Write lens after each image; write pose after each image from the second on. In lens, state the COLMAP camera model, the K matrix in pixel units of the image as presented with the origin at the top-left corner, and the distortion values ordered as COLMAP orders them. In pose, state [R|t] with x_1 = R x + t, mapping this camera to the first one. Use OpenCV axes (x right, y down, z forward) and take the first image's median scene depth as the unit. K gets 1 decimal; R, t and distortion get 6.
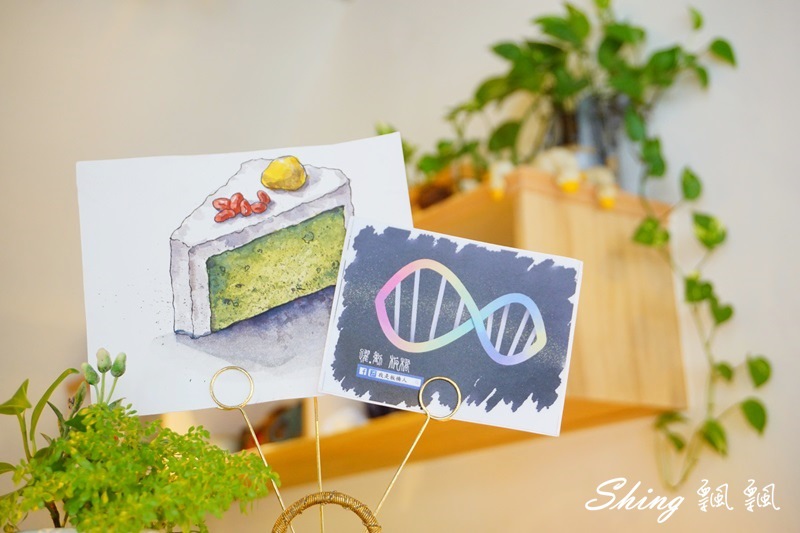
lens RADIAL K [[1165.4, 0, 400.0], [0, 1165.4, 266.5], [0, 0, 1]] dist [-0.001704, -0.004004]
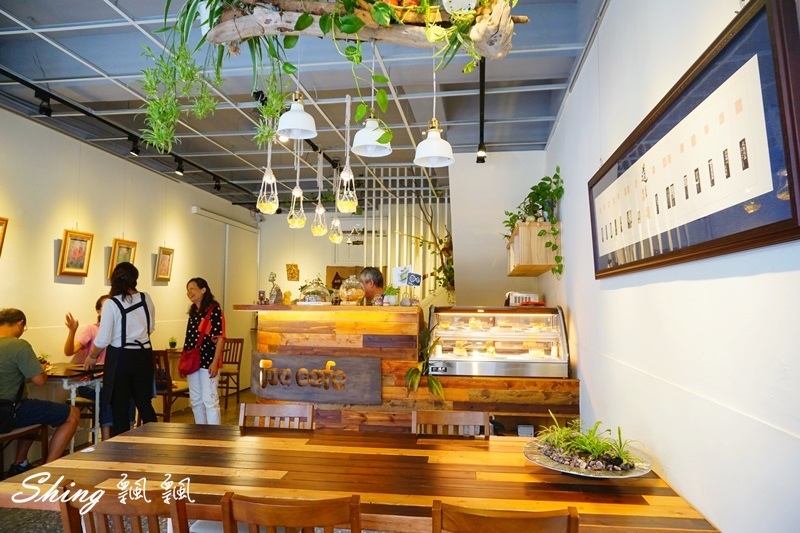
lens RADIAL K [[530.6, 0, 396.5], [0, 530.6, 262.5], [0, 0, 1]] dist [-0.051635, 0.035448]
pose [[0.708631, -0.025760, -0.705109, 1.424064], [0.177360, 0.973749, 0.142672, -0.356111], [0.682924, -0.226160, 0.694598, -1.132274]]
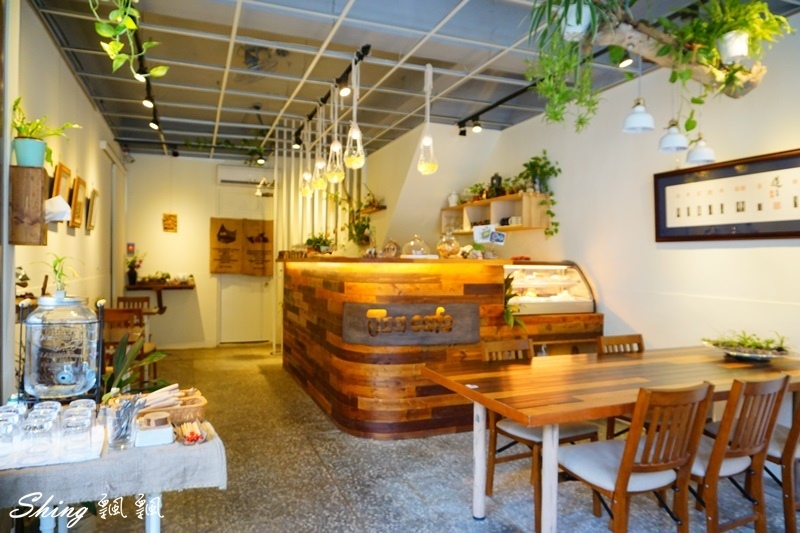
lens RADIAL K [[530.6, 0, 396.5], [0, 530.6, 262.5], [0, 0, 1]] dist [-0.051635, 0.035448]
pose [[0.963181, 0.036665, -0.266342, 0.225590], [0.041920, 0.958061, 0.283483, -0.592051], [0.265566, -0.284211, 0.921249, -2.094331]]
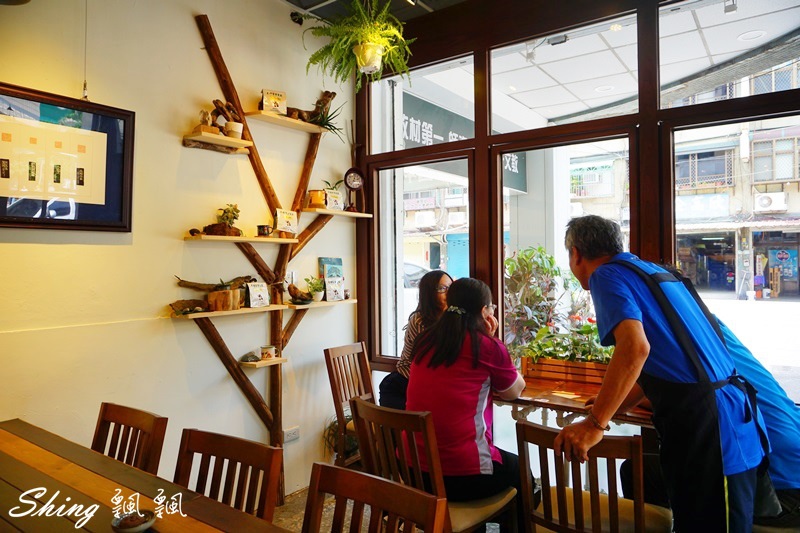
lens RADIAL K [[530.6, 0, 396.5], [0, 530.6, 262.5], [0, 0, 1]] dist [-0.051635, 0.035448]
pose [[-0.295060, 0.027141, 0.955093, -0.125801], [-0.250649, 0.962391, -0.104782, -0.178537], [-0.922017, -0.270311, -0.277160, -0.703508]]
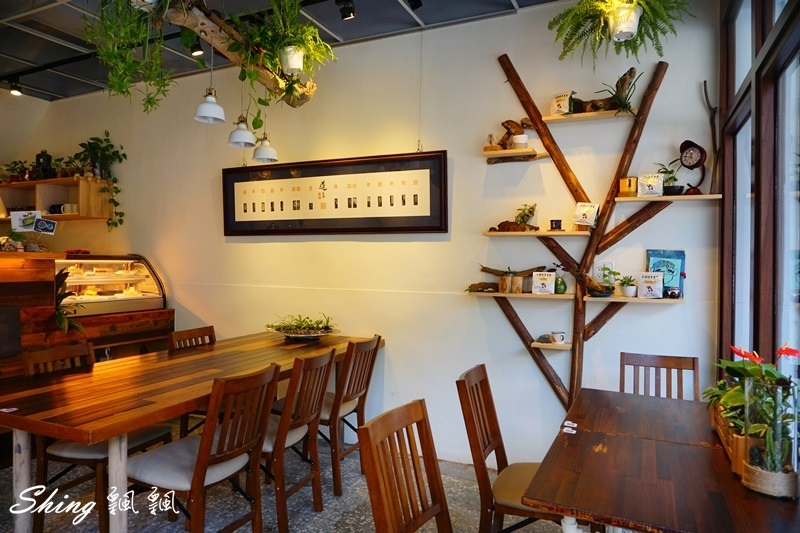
lens RADIAL K [[530.6, 0, 396.5], [0, 530.6, 262.5], [0, 0, 1]] dist [-0.051635, 0.035448]
pose [[0.873360, 0.028725, 0.486227, 0.227243], [-0.164402, 0.957061, 0.238759, -0.557291], [-0.458491, -0.288459, 0.840582, -2.036307]]
